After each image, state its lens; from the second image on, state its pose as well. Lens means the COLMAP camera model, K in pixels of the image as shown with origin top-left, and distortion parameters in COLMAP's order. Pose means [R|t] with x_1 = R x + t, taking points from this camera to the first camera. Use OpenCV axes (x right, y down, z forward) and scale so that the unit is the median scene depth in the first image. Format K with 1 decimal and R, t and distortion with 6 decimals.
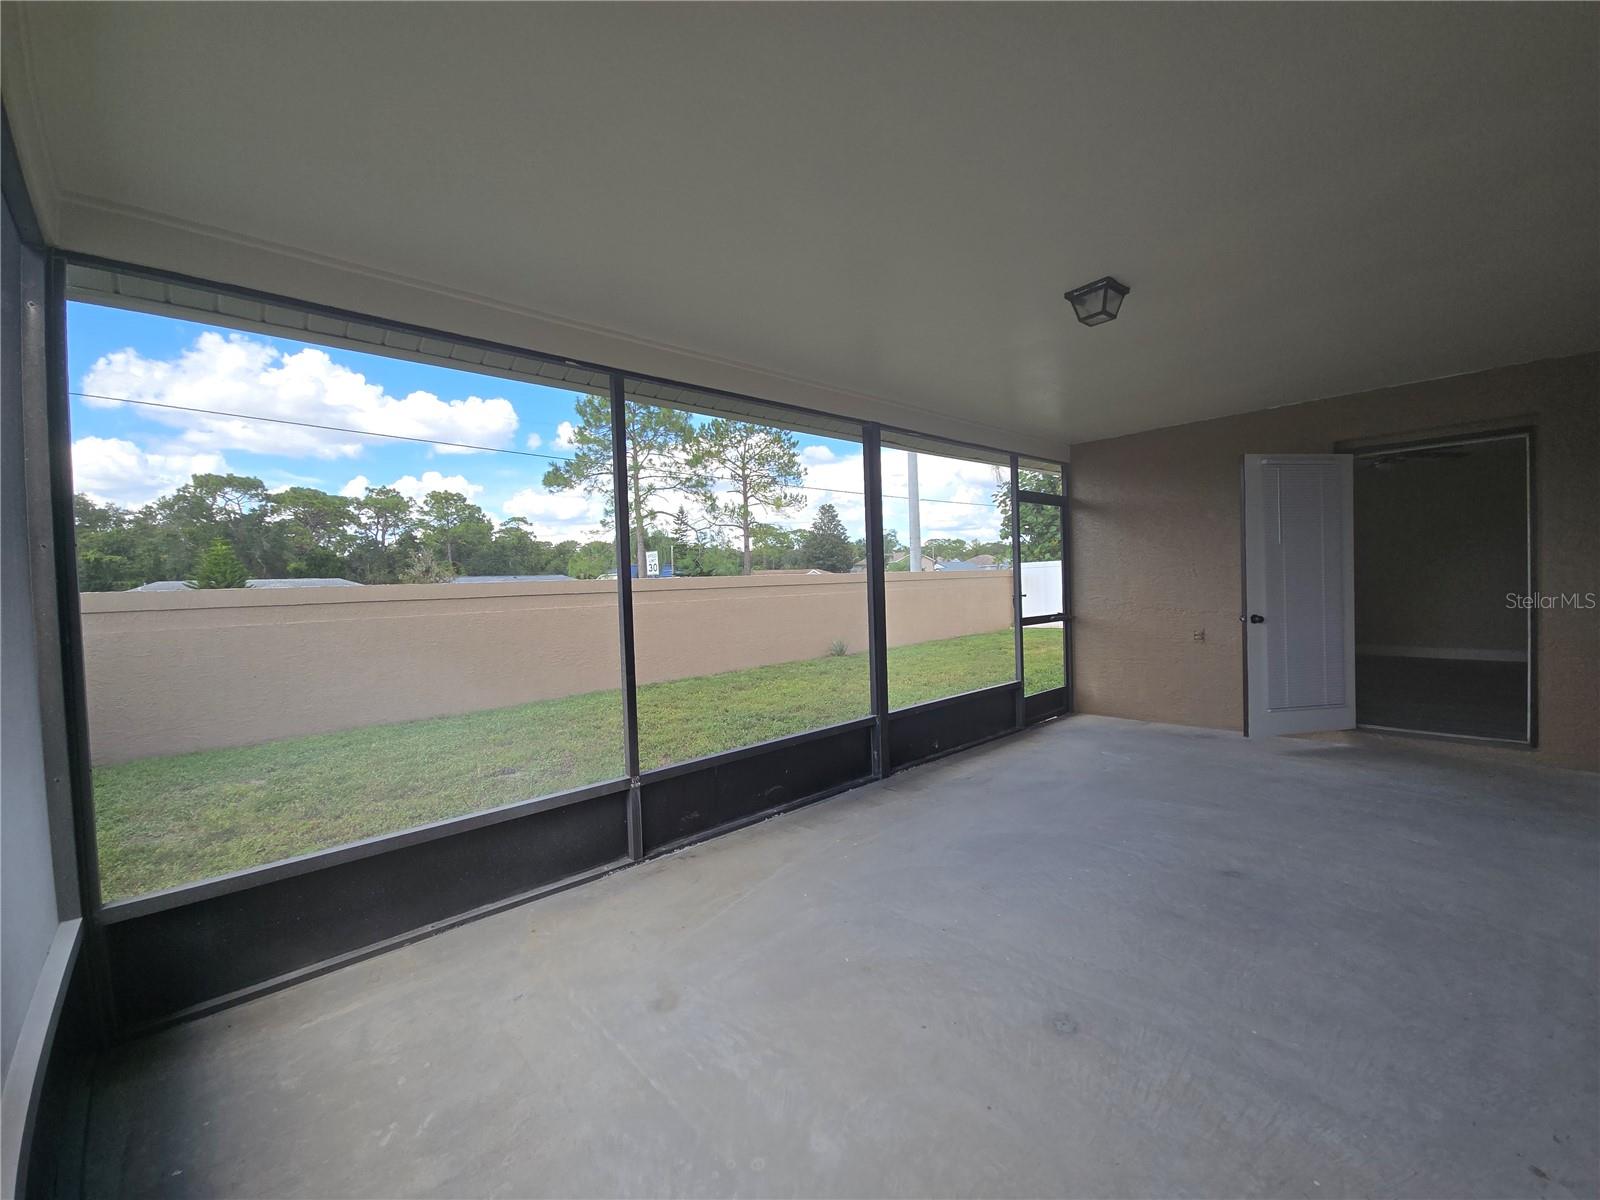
lens RADIAL K [[650.9, 0, 800.0], [0, 650.9, 600.0], [0, 0, 1]] dist [-0.000341, -0.000215]
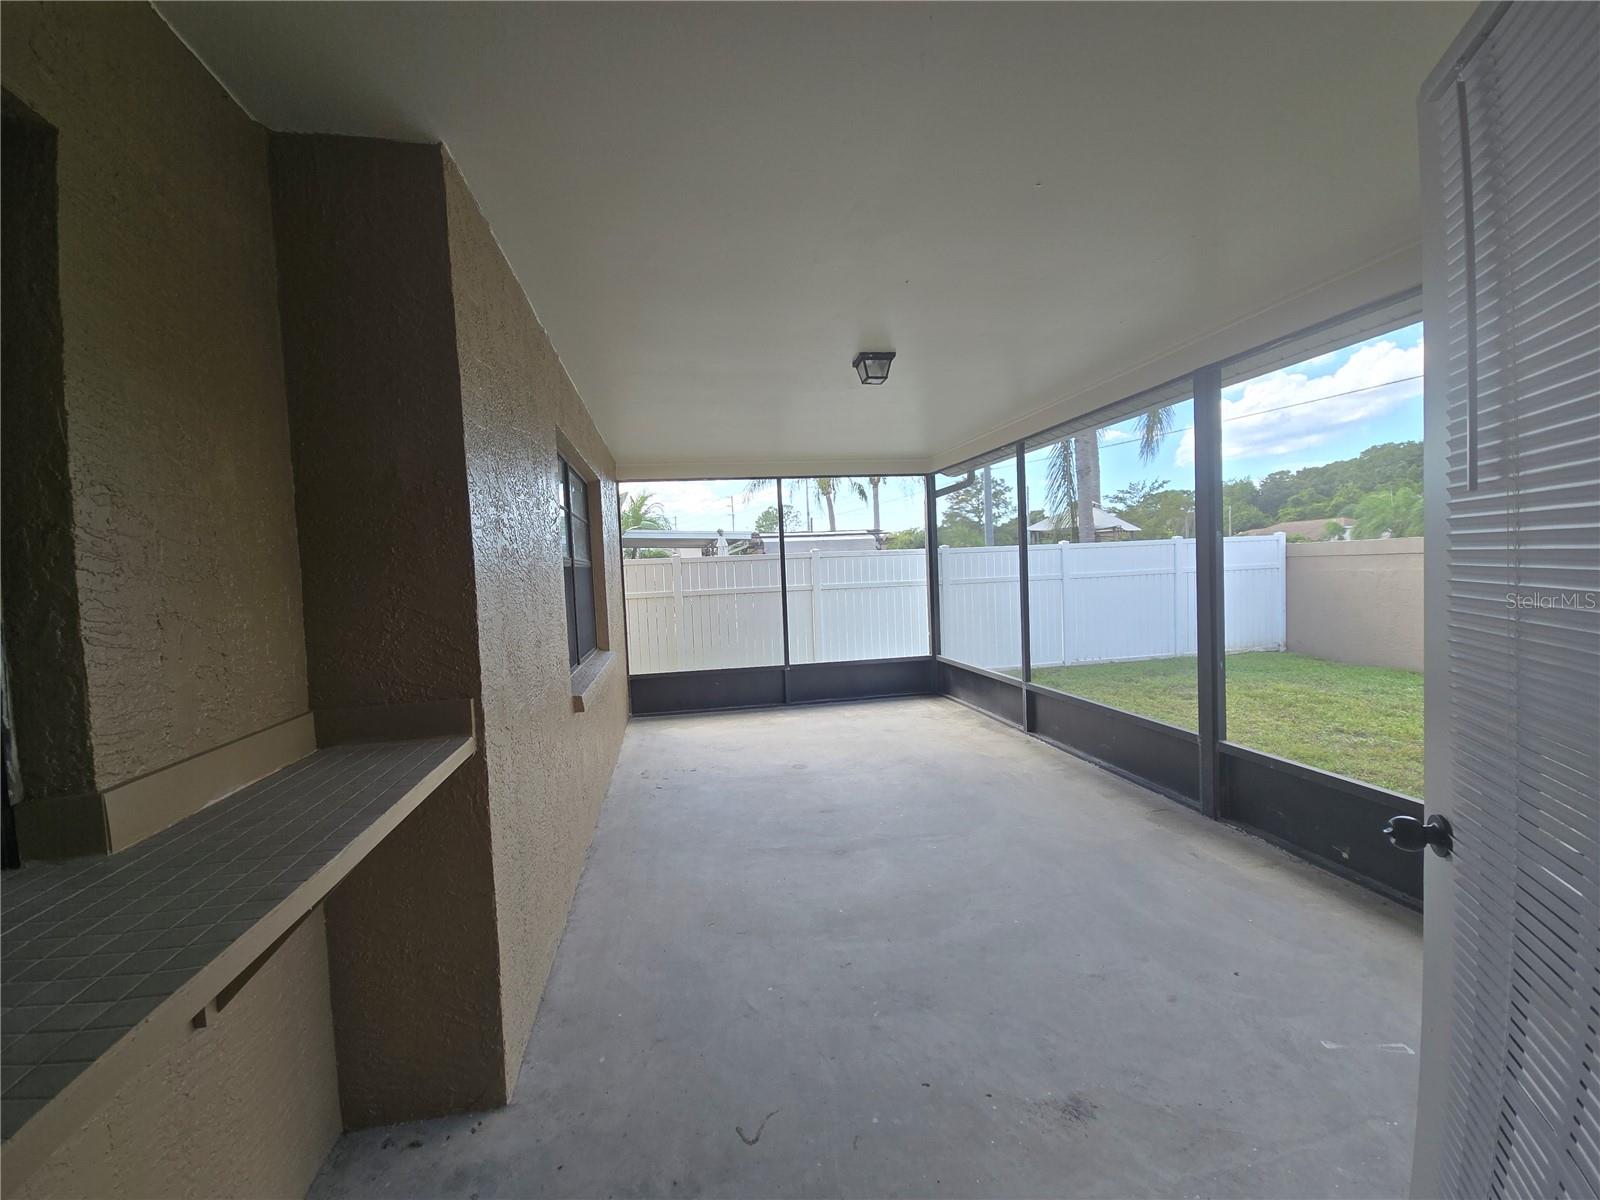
lens RADIAL K [[650.9, 0, 800.0], [0, 650.9, 600.0], [0, 0, 1]] dist [-0.000341, -0.000215]
pose [[-0.528192, 0.082692, -0.845089, 1.140093], [0.033092, 0.996495, 0.076824, -0.054002], [0.848480, 0.012612, -0.529077, 1.141458]]
